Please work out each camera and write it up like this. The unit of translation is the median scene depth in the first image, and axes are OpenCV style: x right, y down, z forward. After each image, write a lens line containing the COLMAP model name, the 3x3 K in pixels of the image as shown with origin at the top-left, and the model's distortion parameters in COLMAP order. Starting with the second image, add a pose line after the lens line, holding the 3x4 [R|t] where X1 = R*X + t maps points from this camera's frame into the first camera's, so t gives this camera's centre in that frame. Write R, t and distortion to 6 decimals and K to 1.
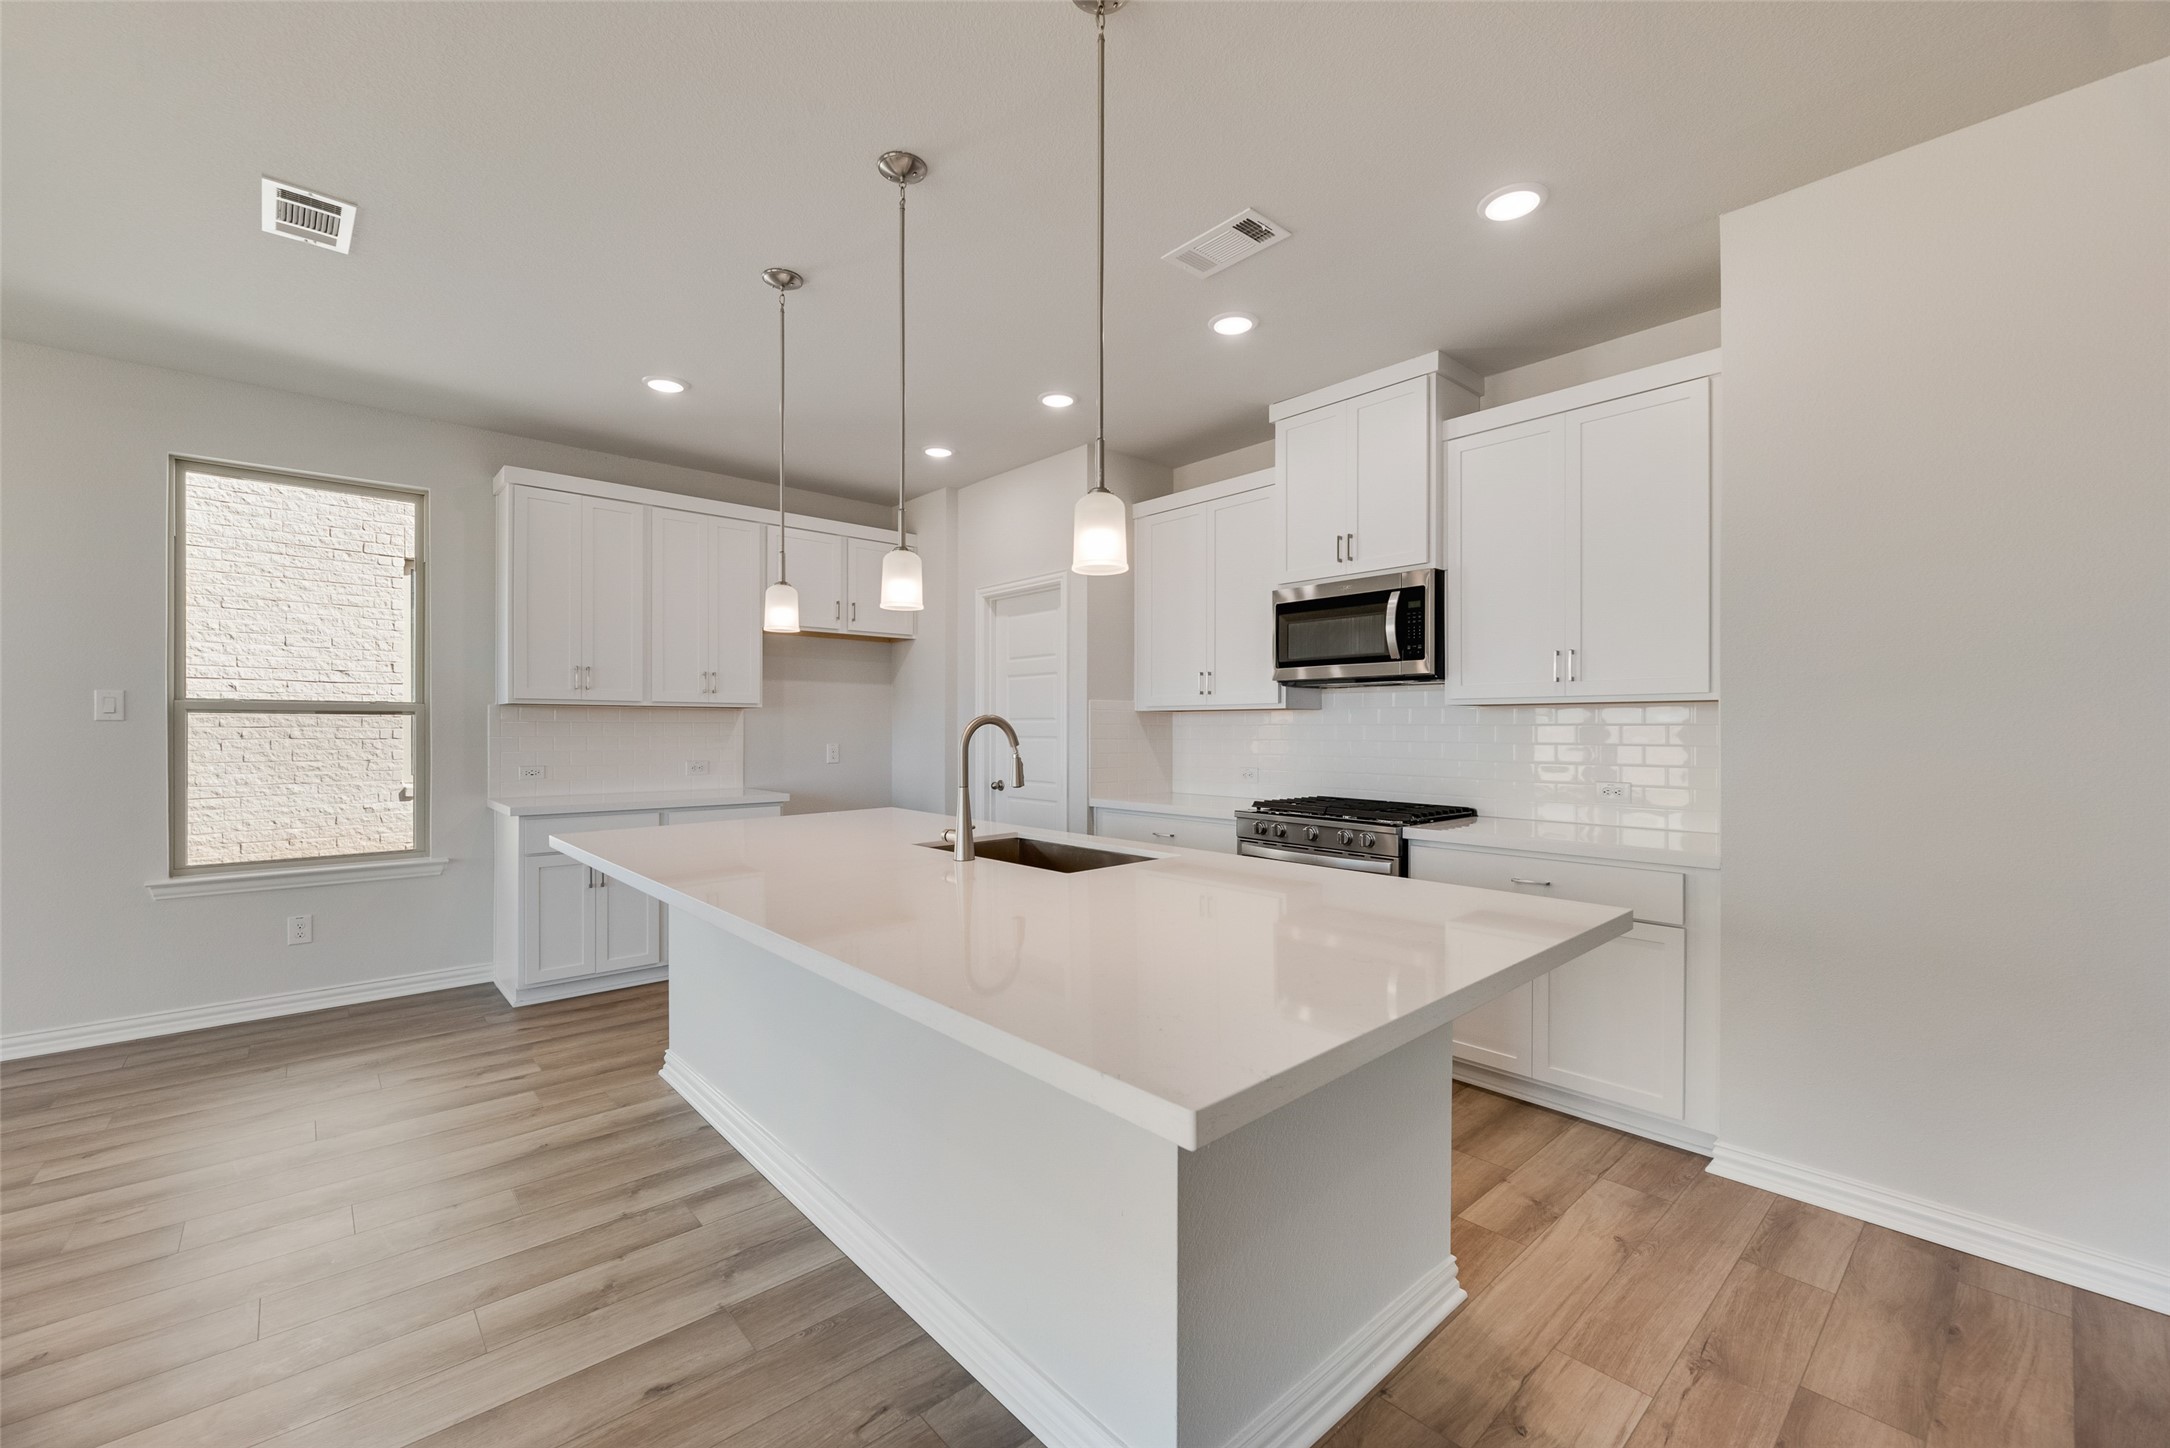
lens RADIAL K [[879.5, 0, 1082.4], [0, 879.5, 729.0], [0, 0, 1]] dist [0.002053, -0.002060]
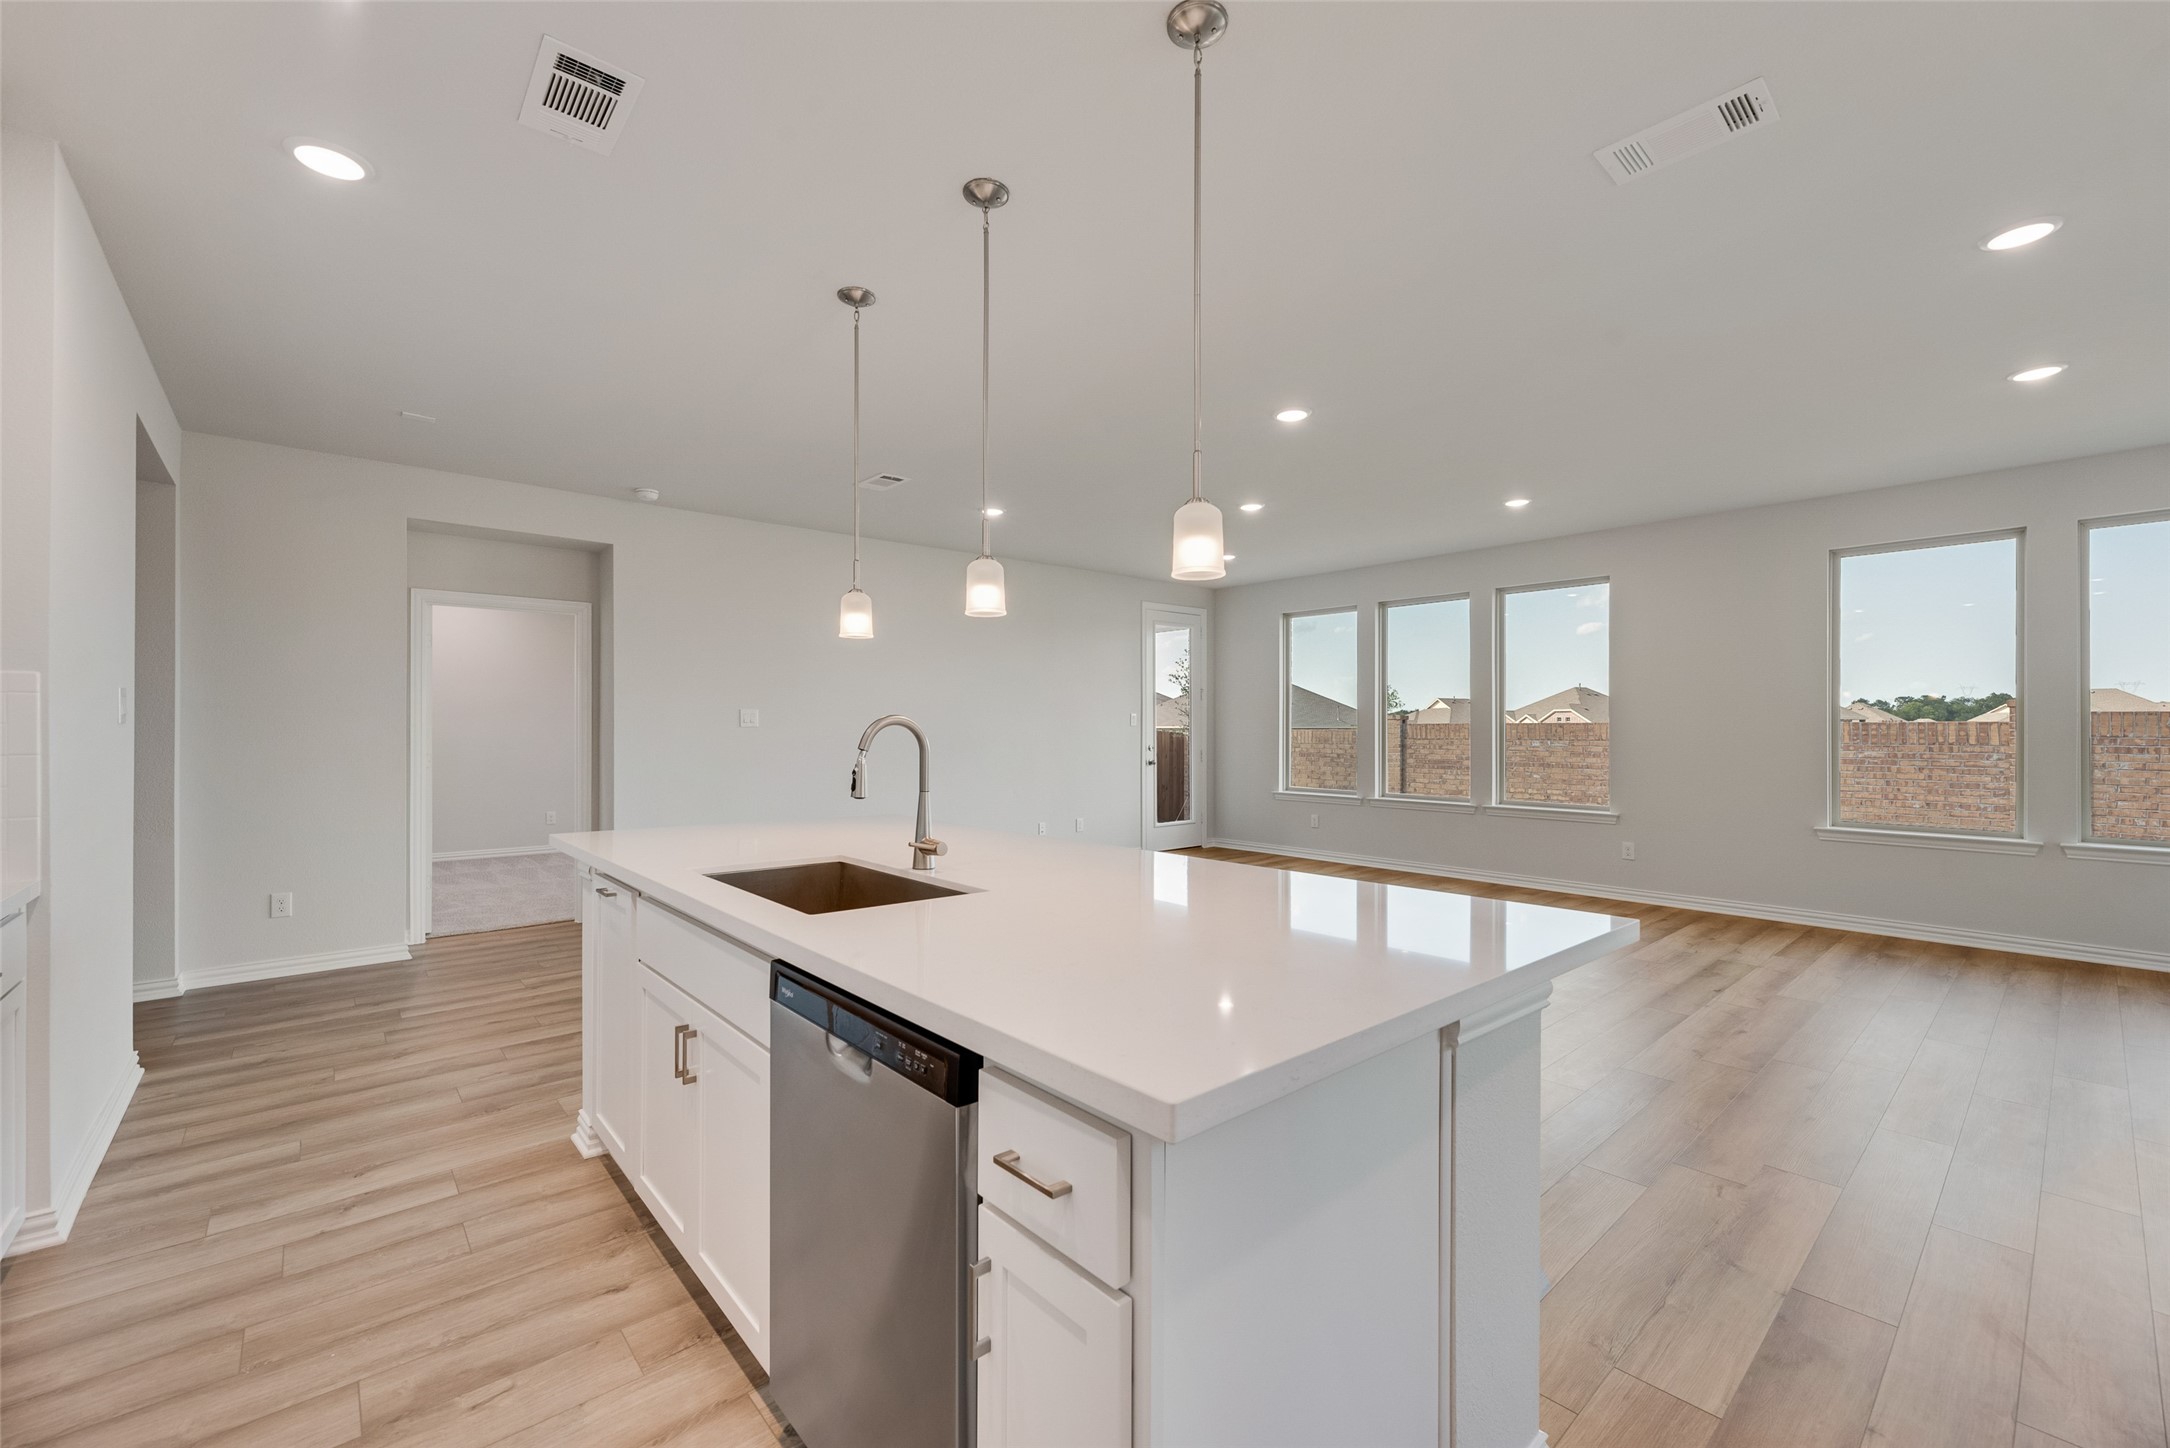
lens RADIAL K [[879.5, 0, 1094.3], [0, 879.5, 726.2], [0, 0, 1]] dist [0.002053, -0.002060]
pose [[-0.999997, -0.000630, 0.002387, -0.194973], [-0.000636, 0.999997, -0.002416, -0.001069], [-0.002385, -0.002418, -0.999994, 1.190518]]
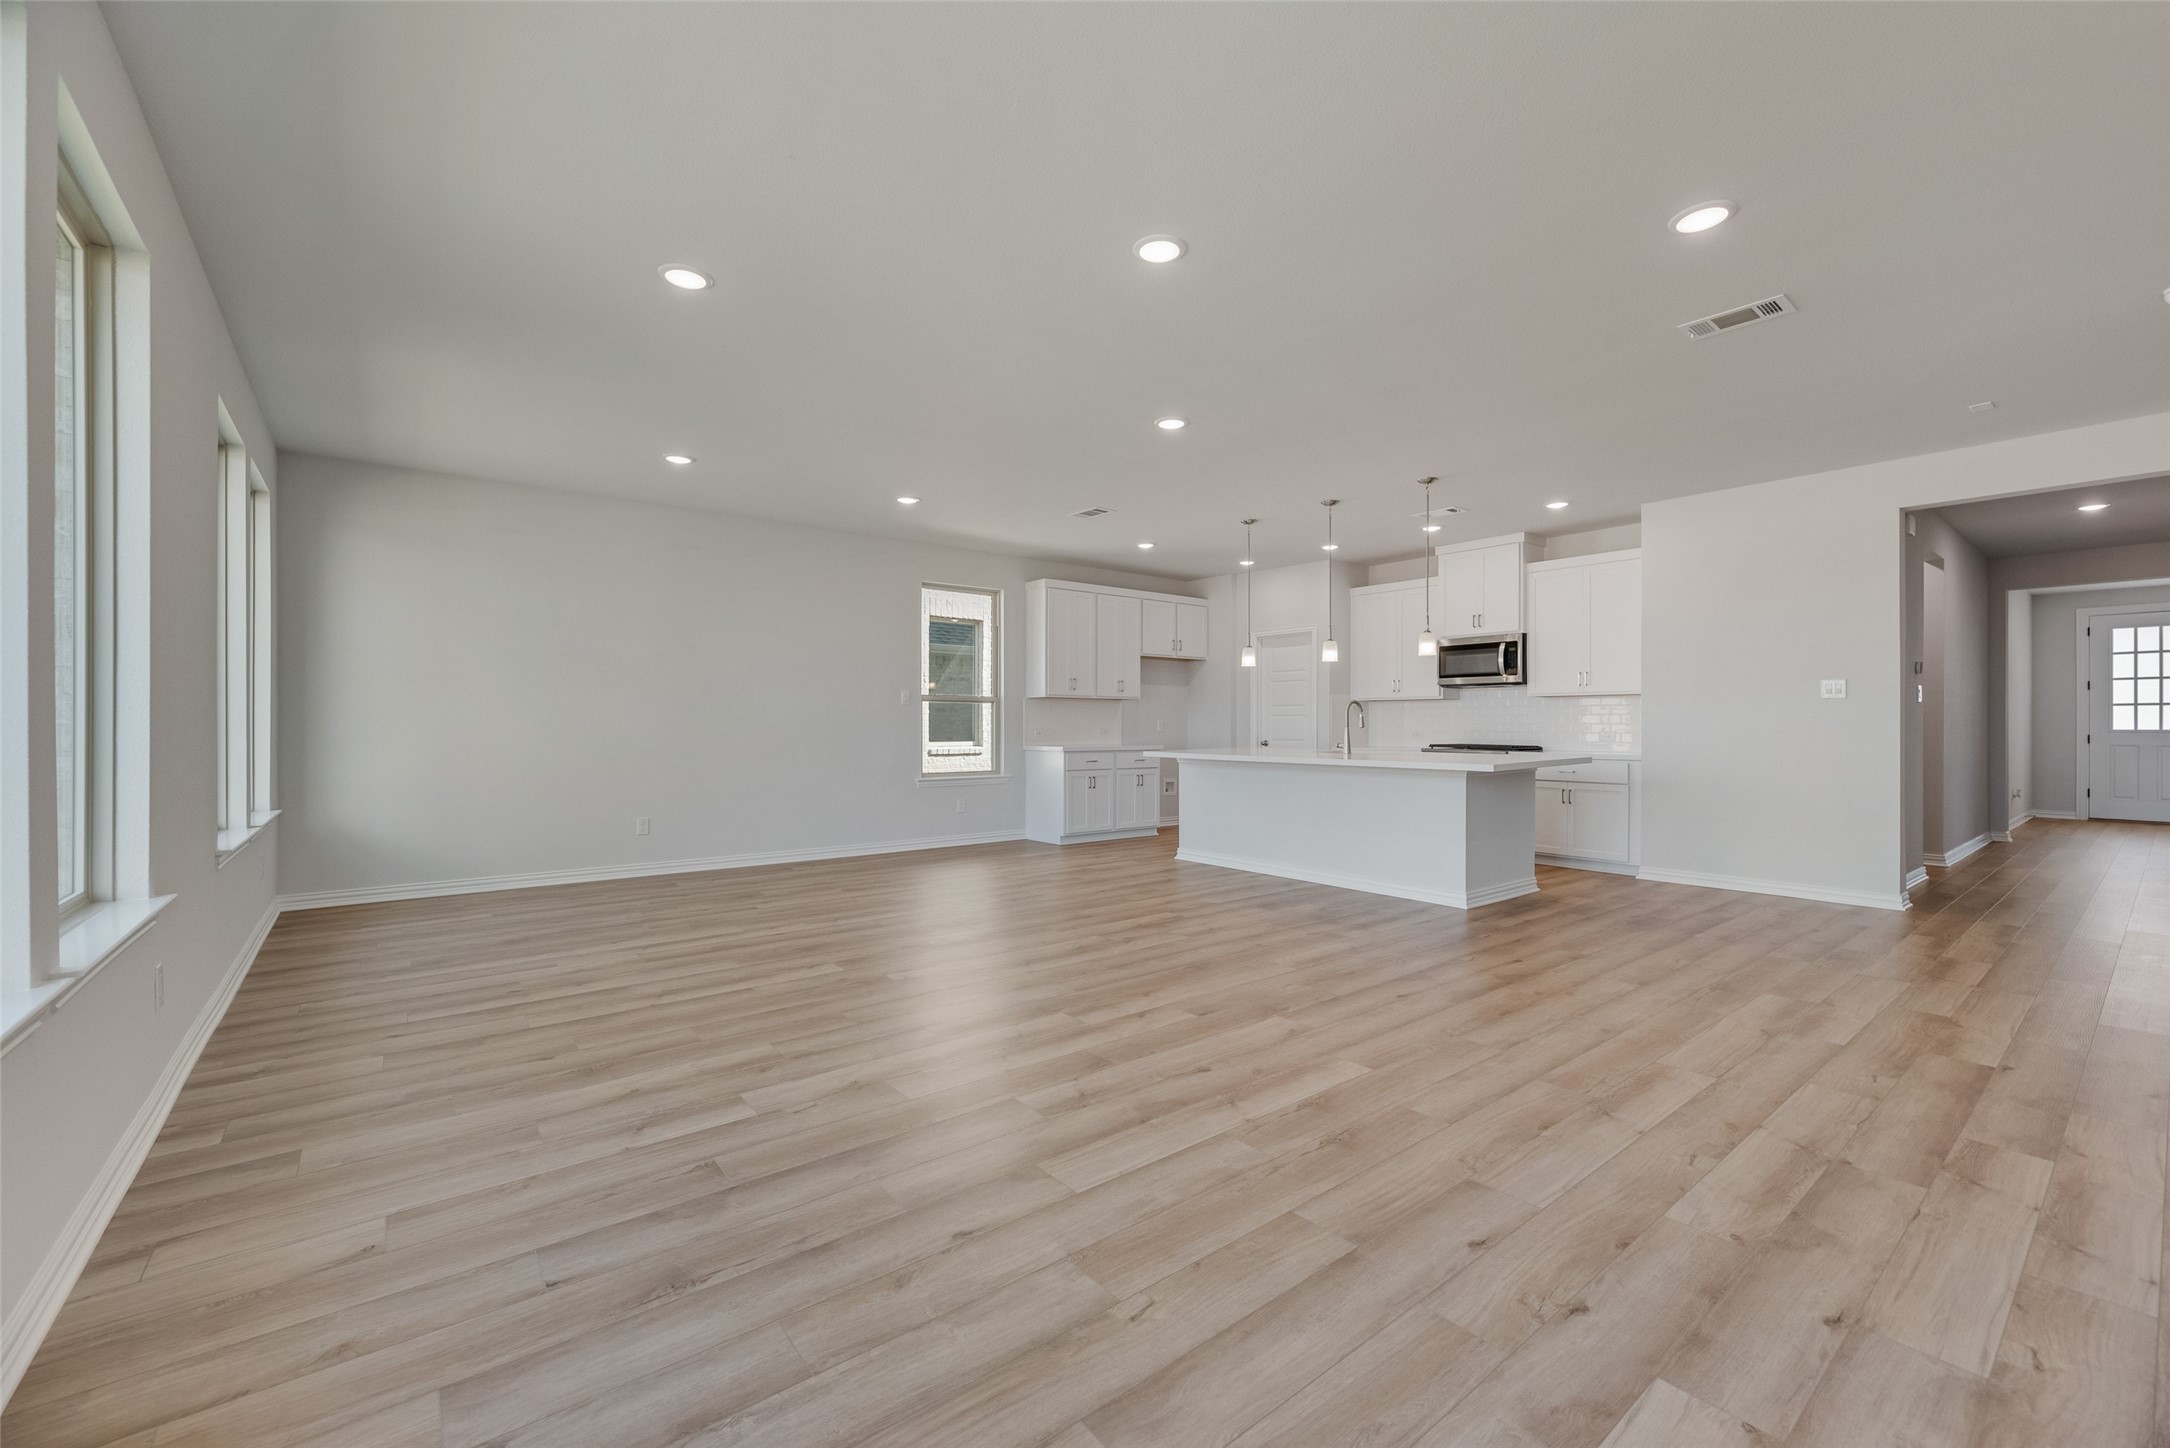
lens RADIAL K [[879.5, 0, 1081.6], [0, 879.5, 723.6], [0, 0, 1]] dist [0.002053, -0.002060]
pose [[0.998164, -0.001001, -0.060557, -0.476774], [0.000892, 0.999998, -0.001836, 0.037002], [0.060559, 0.001778, 0.998163, -1.059005]]
